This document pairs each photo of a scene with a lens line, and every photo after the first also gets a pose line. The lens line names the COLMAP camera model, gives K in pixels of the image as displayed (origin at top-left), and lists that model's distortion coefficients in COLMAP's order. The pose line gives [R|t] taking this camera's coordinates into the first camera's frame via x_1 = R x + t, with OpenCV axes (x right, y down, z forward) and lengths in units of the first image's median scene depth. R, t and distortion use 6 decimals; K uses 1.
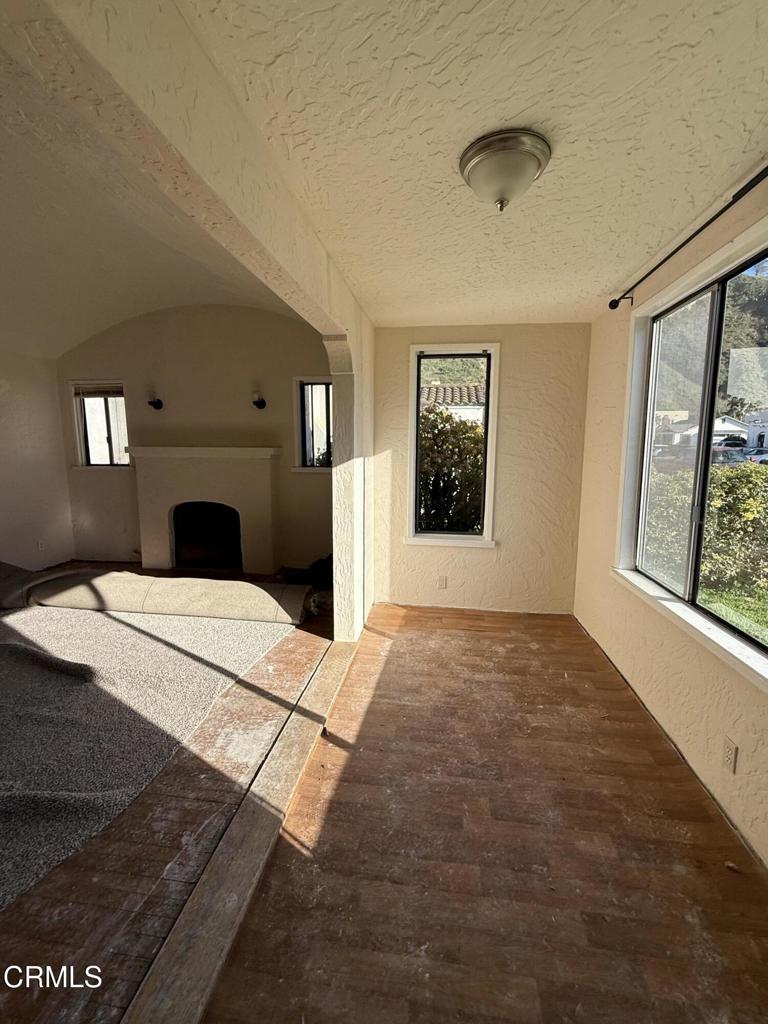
lens RADIAL K [[435.5, 0, 384.1], [0, 435.5, 509.8], [0, 0, 1]] dist [0.000802, 0.000282]
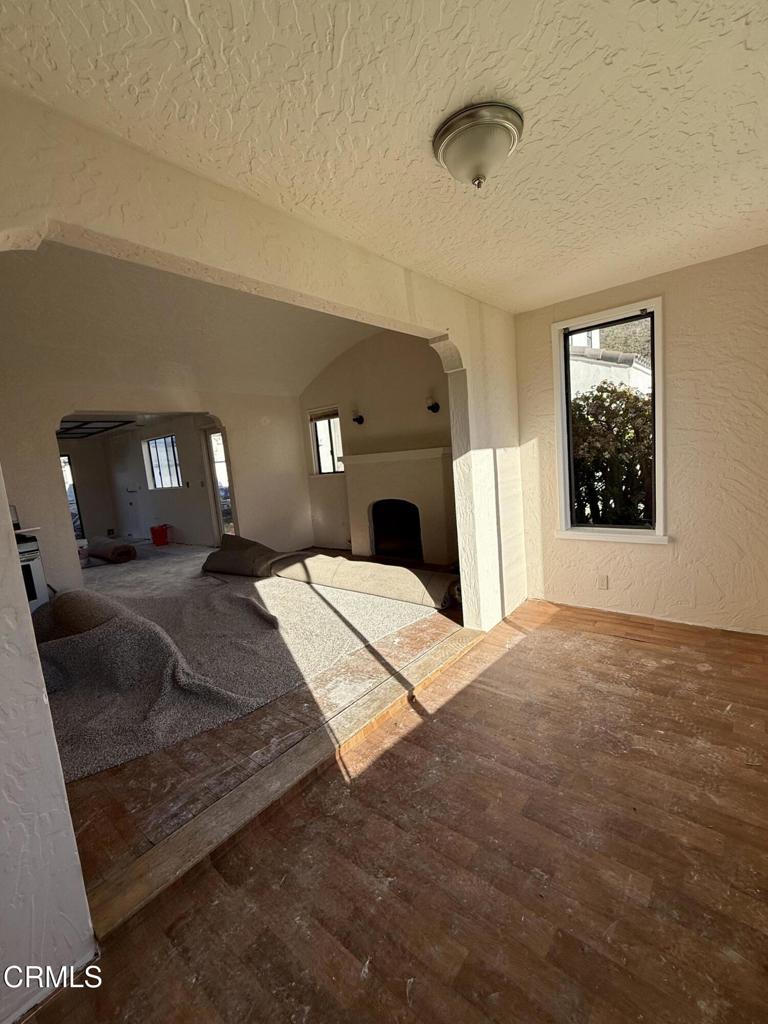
lens RADIAL K [[435.5, 0, 384.1], [0, 435.5, 509.8], [0, 0, 1]] dist [0.000802, 0.000282]
pose [[0.843905, -0.012275, -0.536352, 0.350797], [0.010422, 0.999925, -0.006485, 0.031325], [0.536392, -0.000117, 0.843969, 0.023895]]
